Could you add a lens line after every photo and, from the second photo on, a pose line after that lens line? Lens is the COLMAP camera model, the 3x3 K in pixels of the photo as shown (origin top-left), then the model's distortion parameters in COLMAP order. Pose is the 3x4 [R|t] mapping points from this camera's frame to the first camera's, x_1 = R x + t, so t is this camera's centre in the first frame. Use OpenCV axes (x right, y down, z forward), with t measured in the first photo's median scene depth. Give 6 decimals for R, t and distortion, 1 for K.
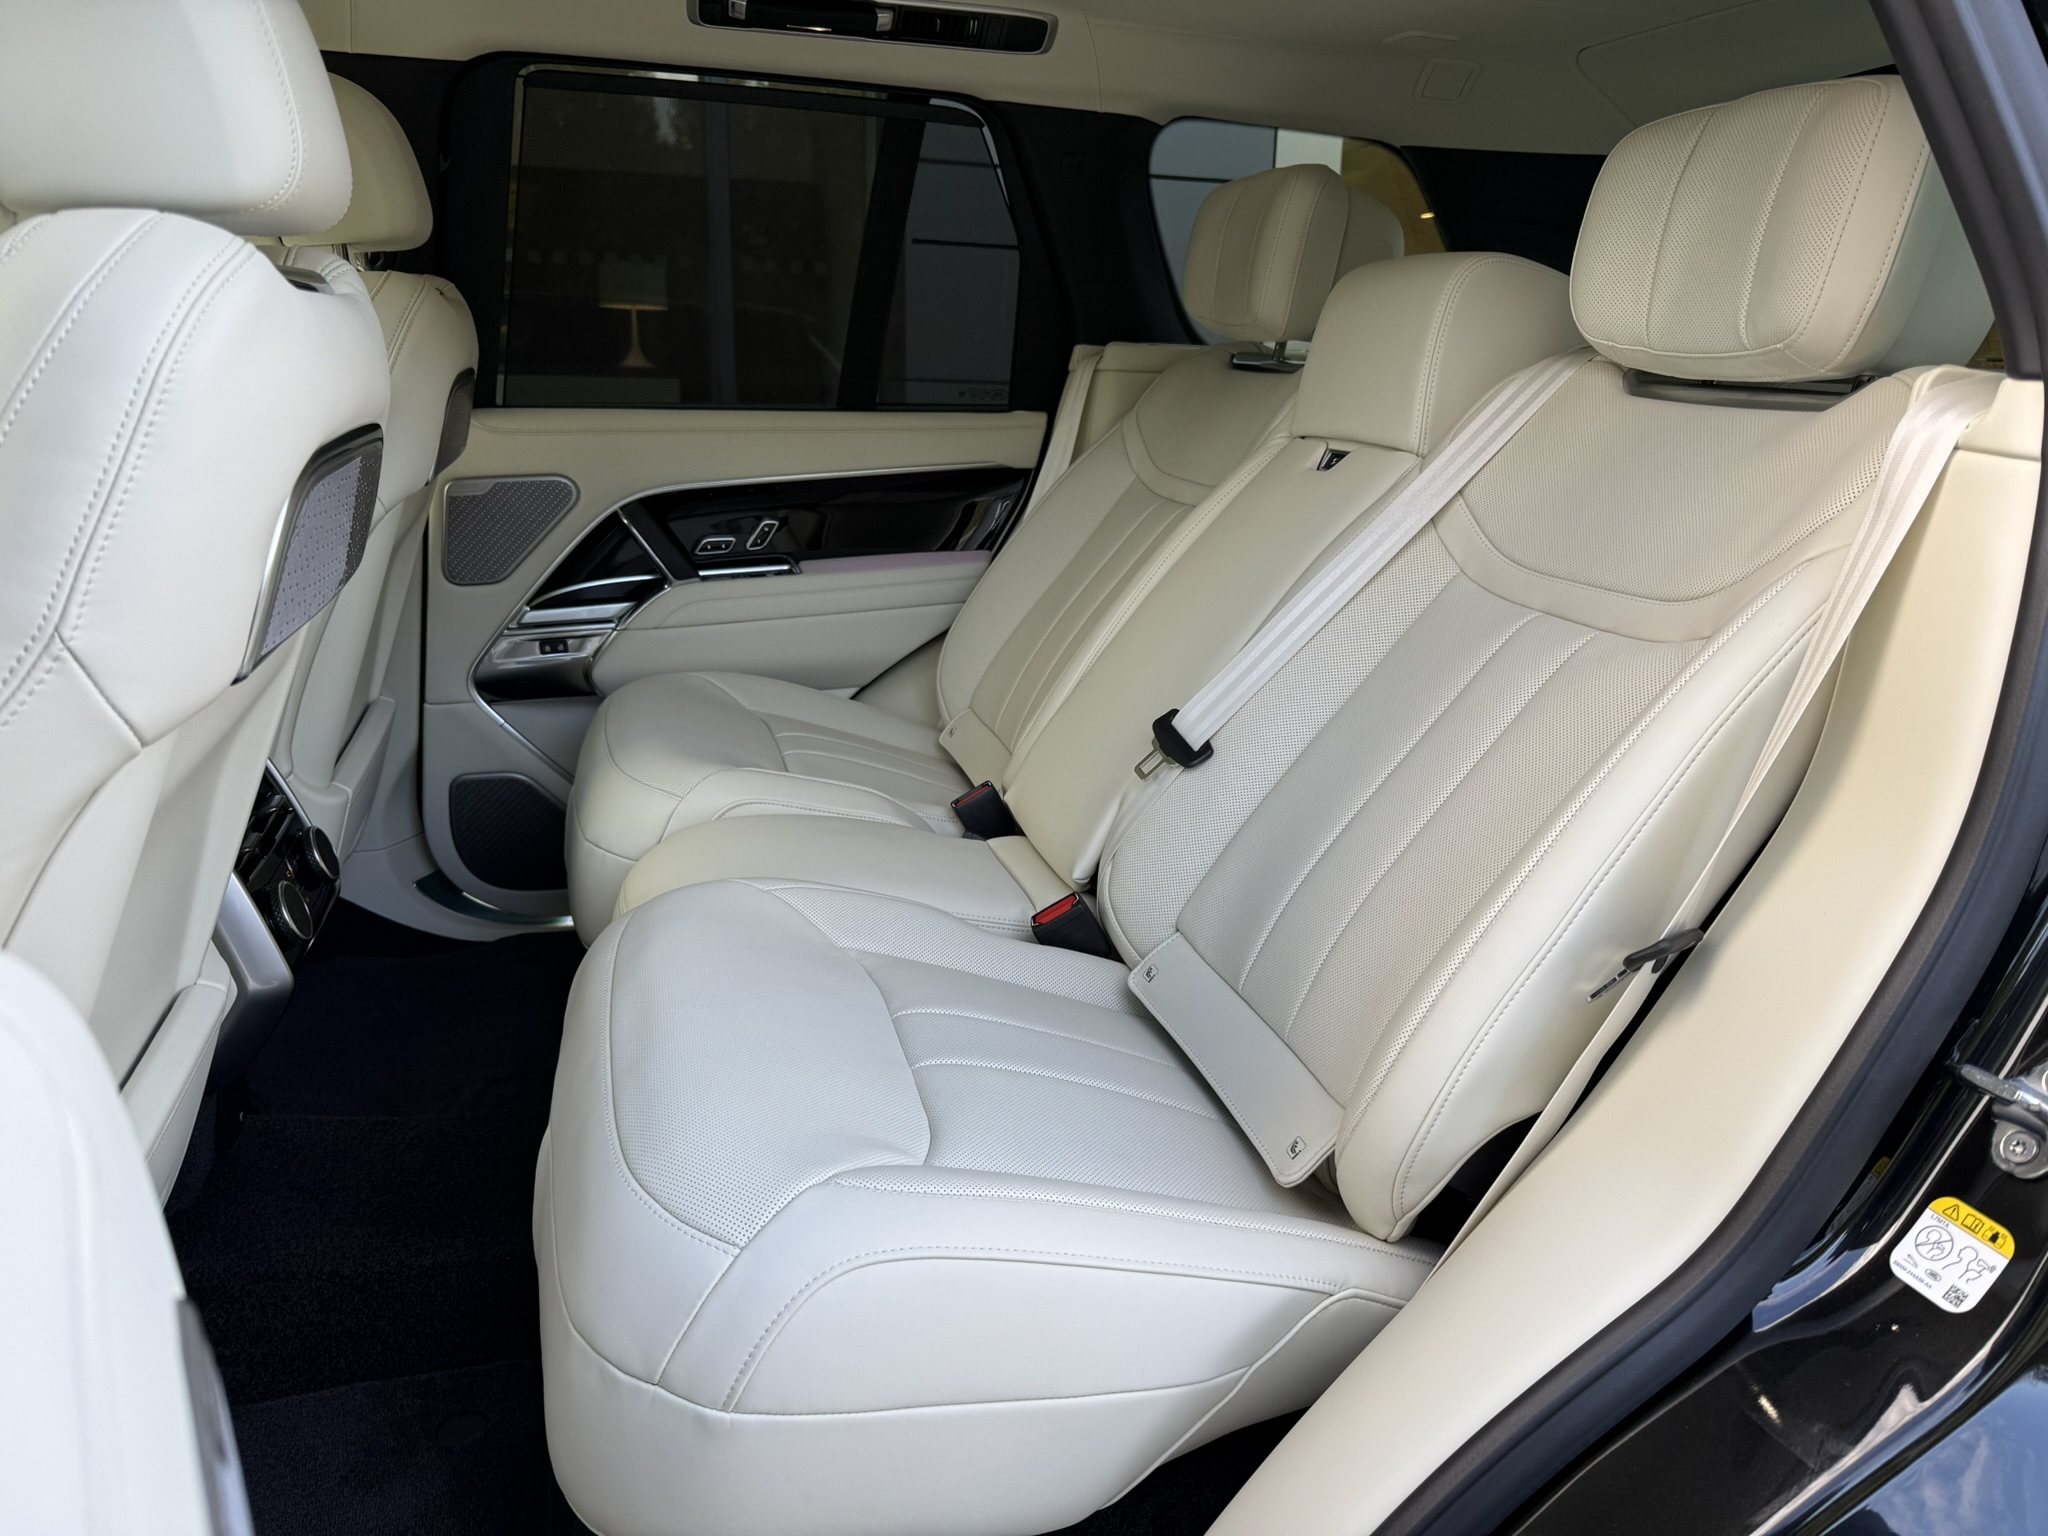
lens RADIAL K [[1435.6, 0, 1024.0], [0, 1435.6, 768.0], [0, 0, 1]] dist [0.067347, -0.104999]
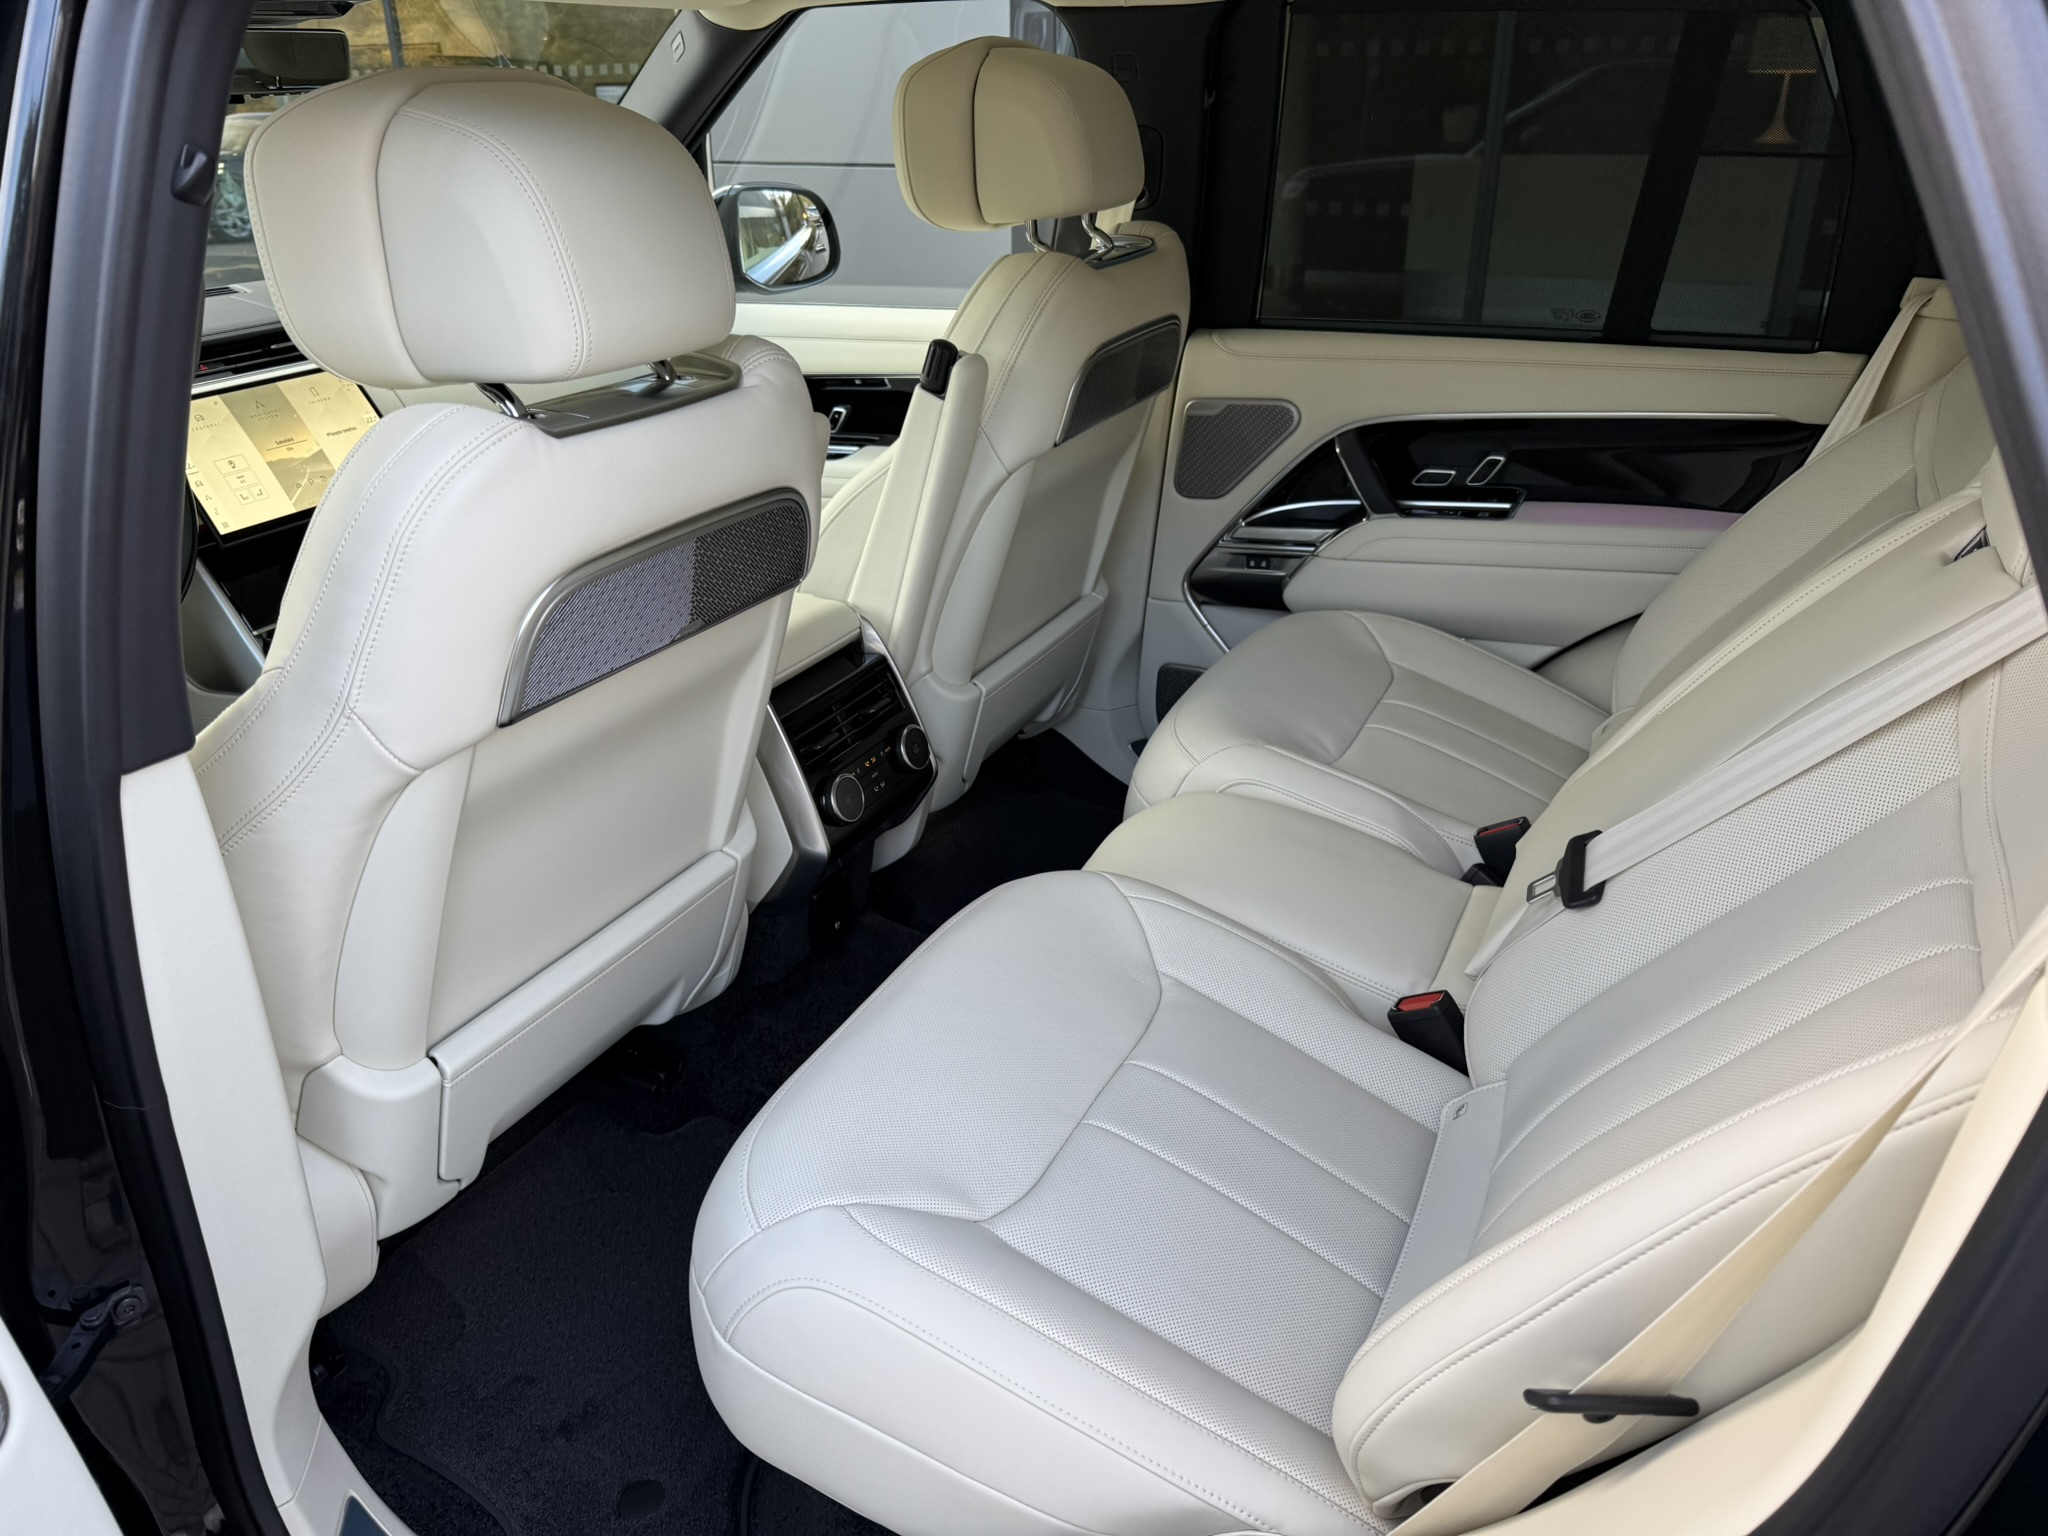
lens RADIAL K [[1435.6, 0, 1024.0], [0, 1435.6, 768.0], [0, 0, 1]] dist [0.067347, -0.104999]
pose [[0.728428, 0.251644, -0.637234, 0.260445], [-0.147623, 0.965905, 0.212687, -0.138052], [0.669029, -0.060857, 0.740741, 0.096287]]
